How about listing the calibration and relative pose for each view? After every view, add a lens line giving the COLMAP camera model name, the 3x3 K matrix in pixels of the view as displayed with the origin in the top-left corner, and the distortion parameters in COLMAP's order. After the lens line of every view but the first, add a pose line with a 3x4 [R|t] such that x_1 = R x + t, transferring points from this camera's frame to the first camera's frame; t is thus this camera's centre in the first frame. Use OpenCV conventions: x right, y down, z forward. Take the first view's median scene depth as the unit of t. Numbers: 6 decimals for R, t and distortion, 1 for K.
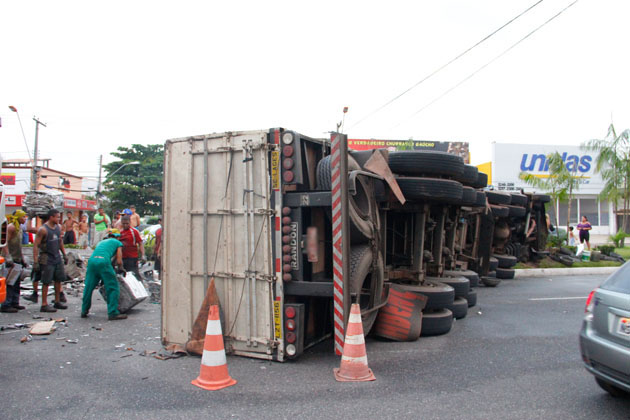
lens RADIAL K [[514.0, 0, 315.0], [0, 514.0, 210.0], [0, 0, 1]] dist [-0.191530, 0.141029]
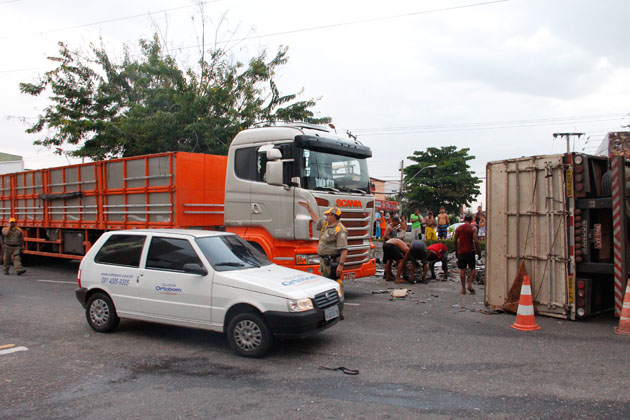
lens RADIAL K [[514.0, 0, 315.0], [0, 514.0, 210.0], [0, 0, 1]] dist [-0.191530, 0.141029]
pose [[0.848536, -0.009529, -0.529052, 0.044353], [0.010772, 0.999942, -0.000733, -0.010202], [0.529028, -0.005077, 0.848589, -0.506222]]
